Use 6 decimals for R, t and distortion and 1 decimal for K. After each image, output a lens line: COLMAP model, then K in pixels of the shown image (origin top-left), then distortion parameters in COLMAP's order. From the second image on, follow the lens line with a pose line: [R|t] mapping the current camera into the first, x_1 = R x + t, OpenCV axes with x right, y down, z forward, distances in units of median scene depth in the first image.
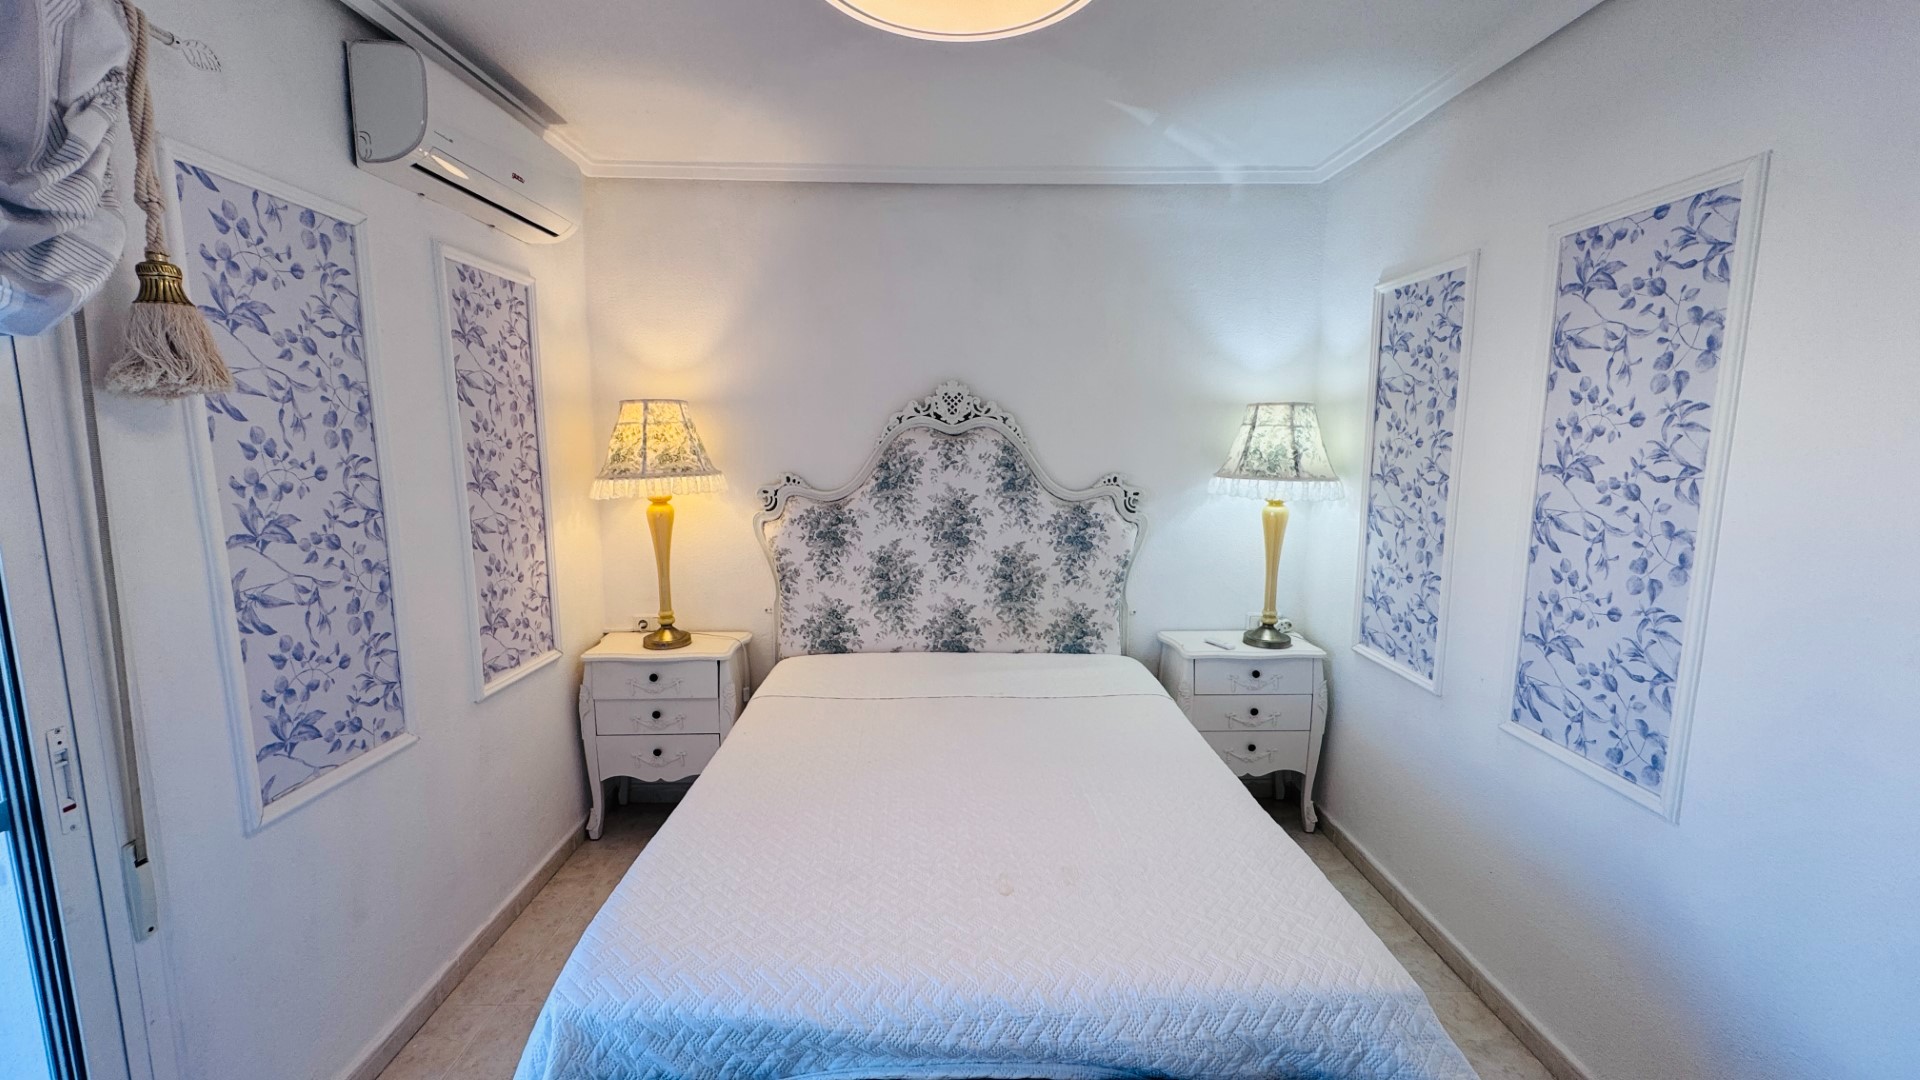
lens RADIAL K [[764.6, 0, 955.9], [0, 764.6, 537.7], [0, 0, 1]] dist [-0.002344, 0.000570]
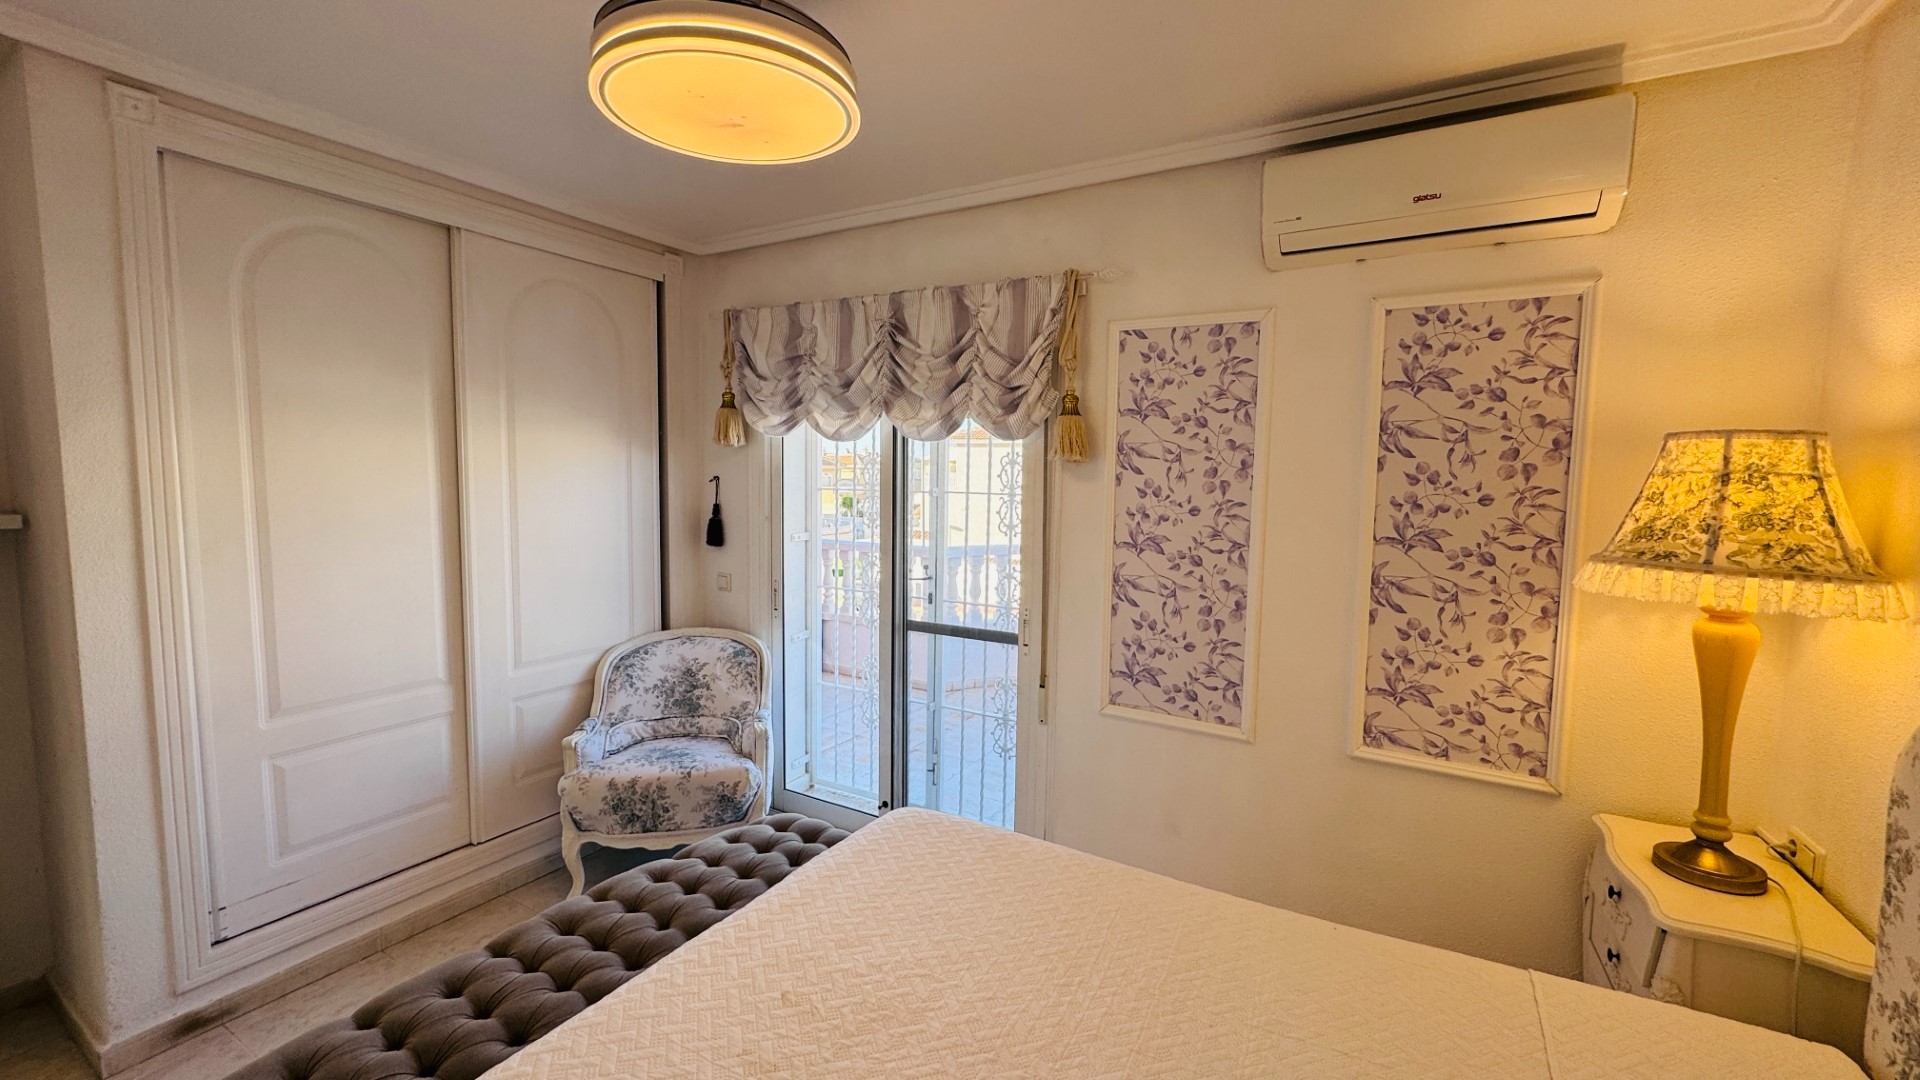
lens RADIAL K [[764.6, 0, 957.8], [0, 764.6, 538.1], [0, 0, 1]] dist [-0.002344, 0.000570]
pose [[-0.510052, 0.061124, -0.857969, 0.417648], [-0.130299, 0.980470, 0.147312, -0.127628], [0.850217, 0.186930, -0.492126, 0.912451]]
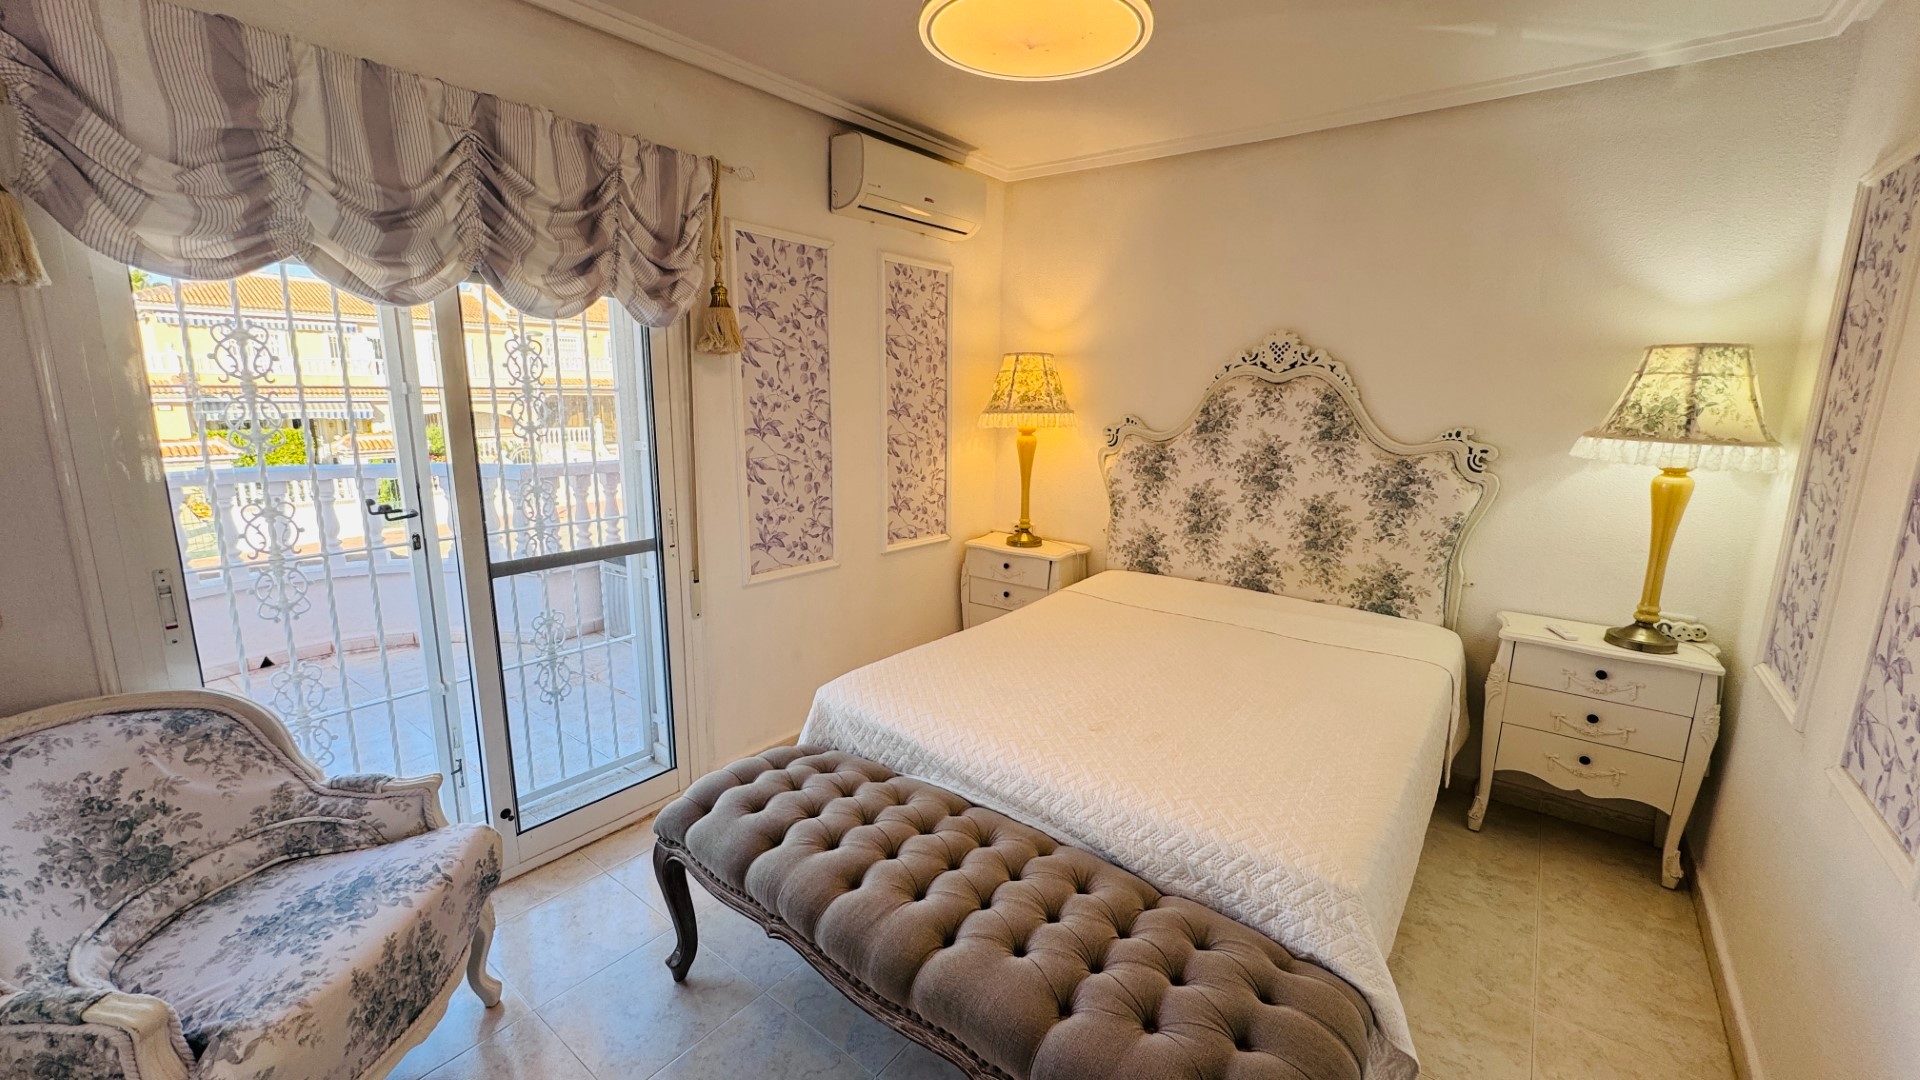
lens RADIAL K [[764.6, 0, 961.4], [0, 764.6, 535.4], [0, 0, 1]] dist [-0.002344, 0.000570]
pose [[0.781166, 0.129650, -0.610713, 0.389961], [-0.097103, 0.991527, 0.086290, 0.027294], [0.616725, -0.008105, 0.787137, -0.099316]]
